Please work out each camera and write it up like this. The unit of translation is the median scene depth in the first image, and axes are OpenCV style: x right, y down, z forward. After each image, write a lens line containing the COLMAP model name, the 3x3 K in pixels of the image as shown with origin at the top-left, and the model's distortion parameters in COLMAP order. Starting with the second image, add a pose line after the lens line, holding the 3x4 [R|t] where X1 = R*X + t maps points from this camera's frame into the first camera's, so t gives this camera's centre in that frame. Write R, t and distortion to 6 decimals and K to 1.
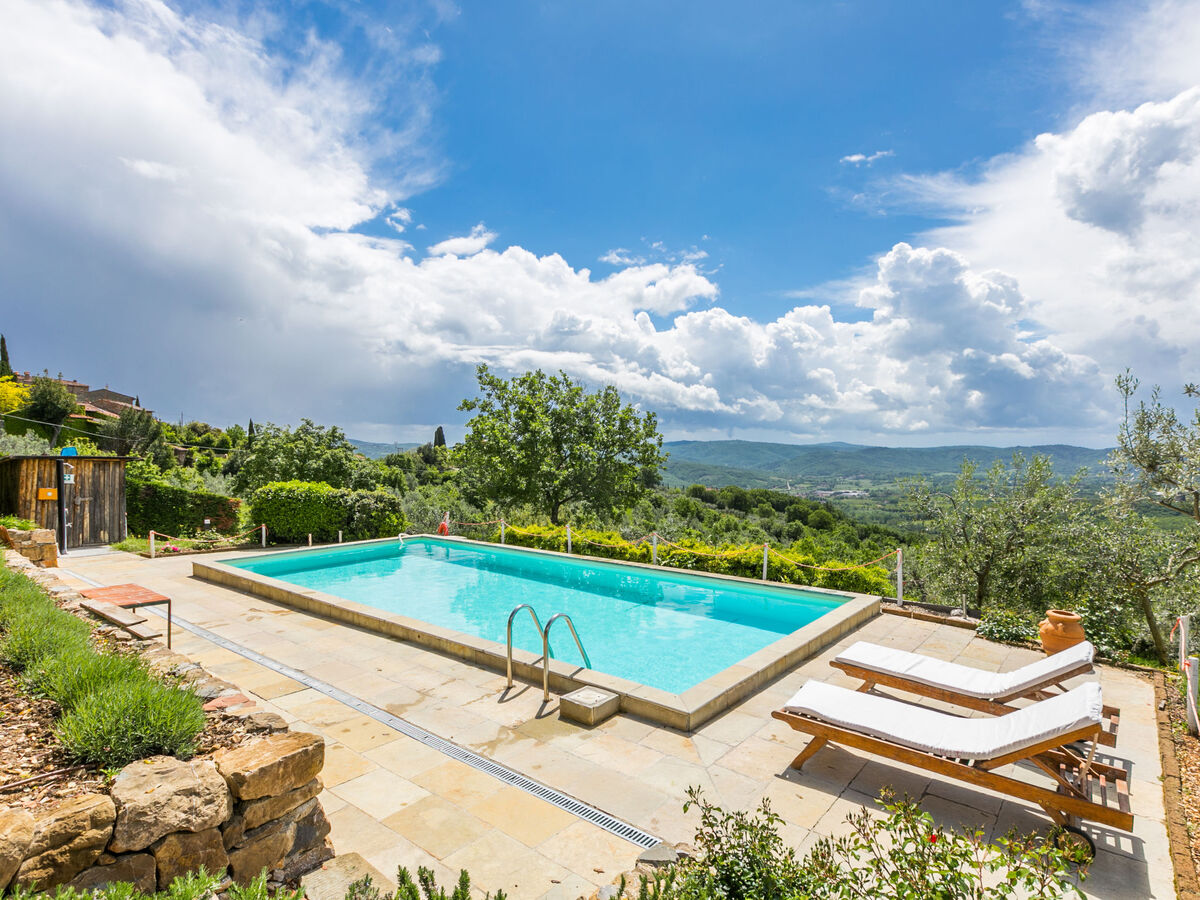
lens RADIAL K [[633.4, 0, 617.2], [0, 633.4, 466.1], [0, 0, 1]] dist [0.003388, 0.000247]
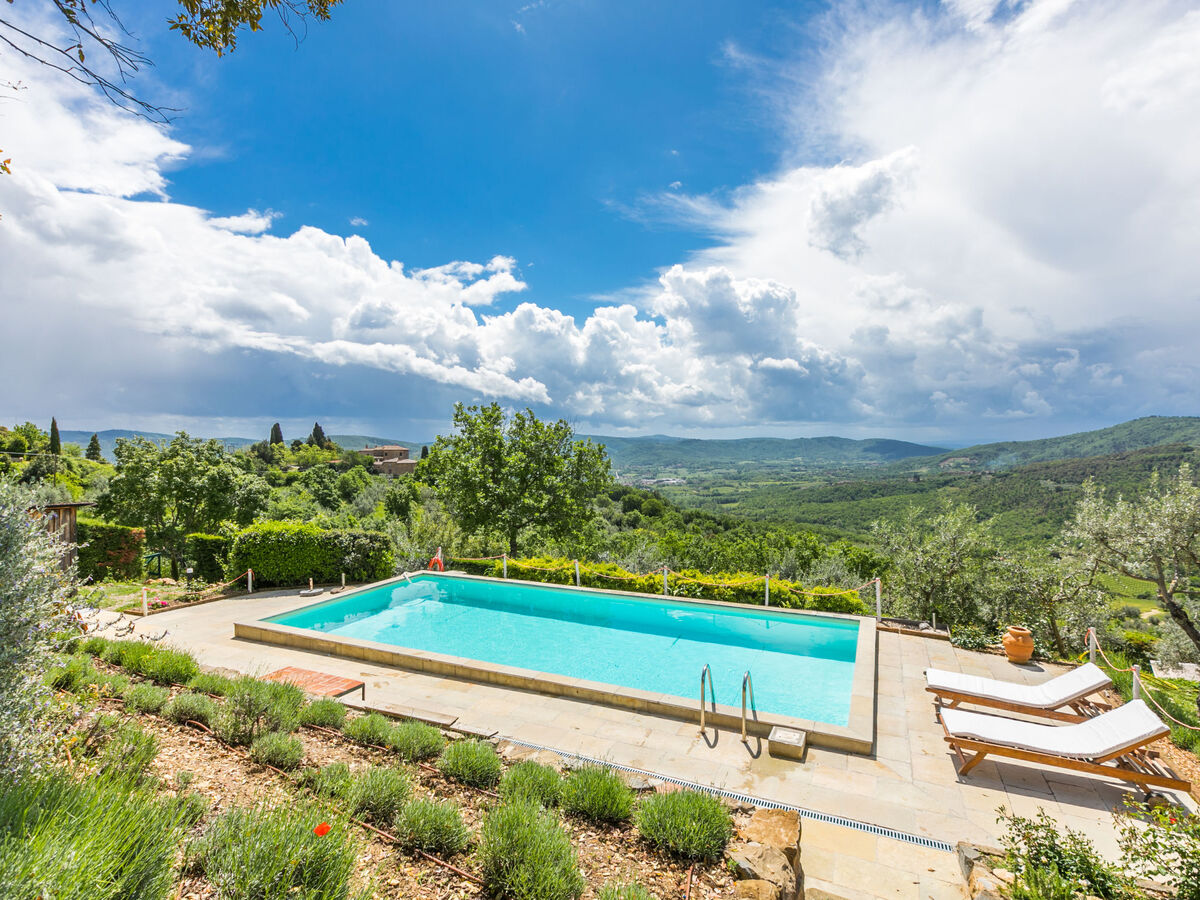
lens RADIAL K [[604.6, 0, 600.0], [0, 604.6, 450.0], [0, 0, 1]] dist [0.001320, -0.000701]
pose [[0.969778, -0.007480, 0.243873, -0.281215], [0.009964, 0.999910, -0.008953, -0.087715], [-0.243784, 0.011113, 0.969766, -0.052795]]
